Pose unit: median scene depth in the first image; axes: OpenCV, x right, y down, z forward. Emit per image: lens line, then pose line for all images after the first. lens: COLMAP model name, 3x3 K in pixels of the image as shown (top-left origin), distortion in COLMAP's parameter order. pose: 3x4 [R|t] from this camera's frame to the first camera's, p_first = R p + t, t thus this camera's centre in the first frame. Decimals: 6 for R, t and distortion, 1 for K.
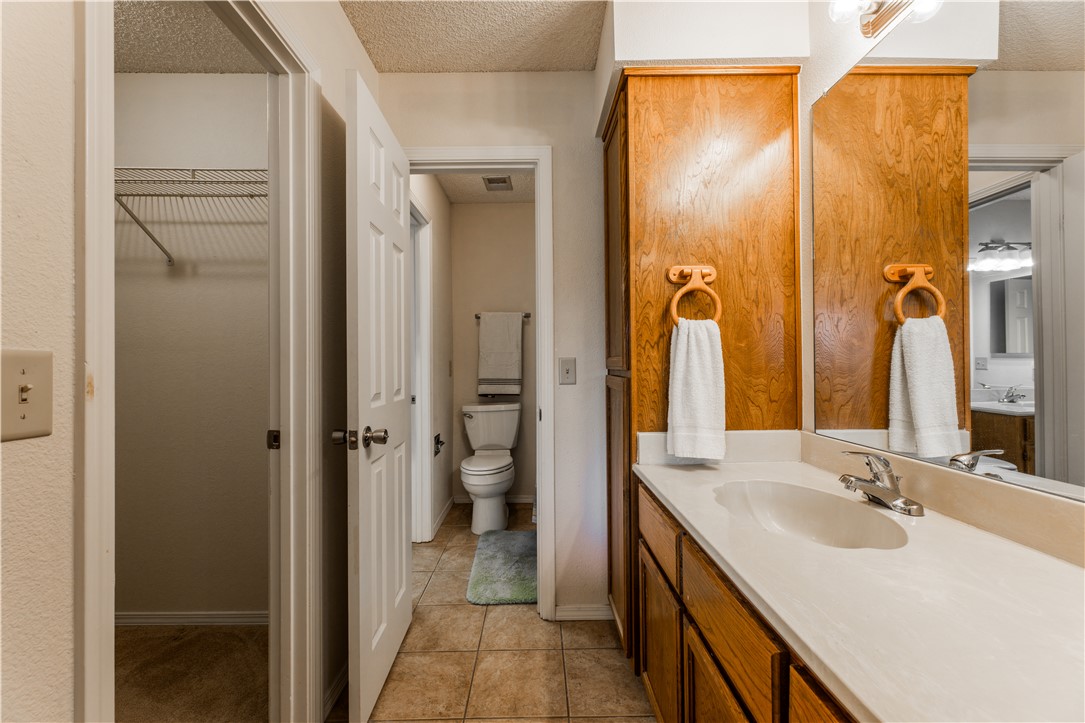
lens RADIAL K [[440.5, 0, 540.2], [0, 440.5, 362.2], [0, 0, 1]] dist [0.002105, -0.000204]
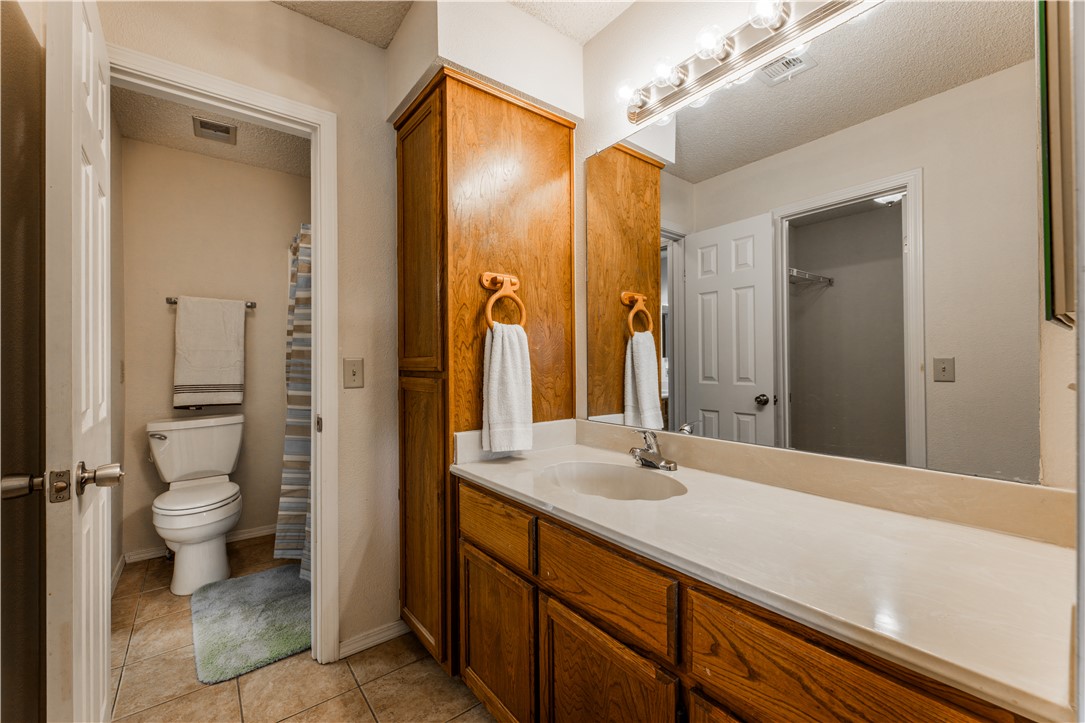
lens RADIAL K [[440.5, 0, 540.2], [0, 440.5, 362.2], [0, 0, 1]] dist [0.002105, -0.000204]
pose [[0.792259, 0.004763, 0.610166, -0.237113], [-0.001710, 0.999983, -0.005586, 0.003619], [-0.610183, 0.003382, 0.792254, 0.083698]]
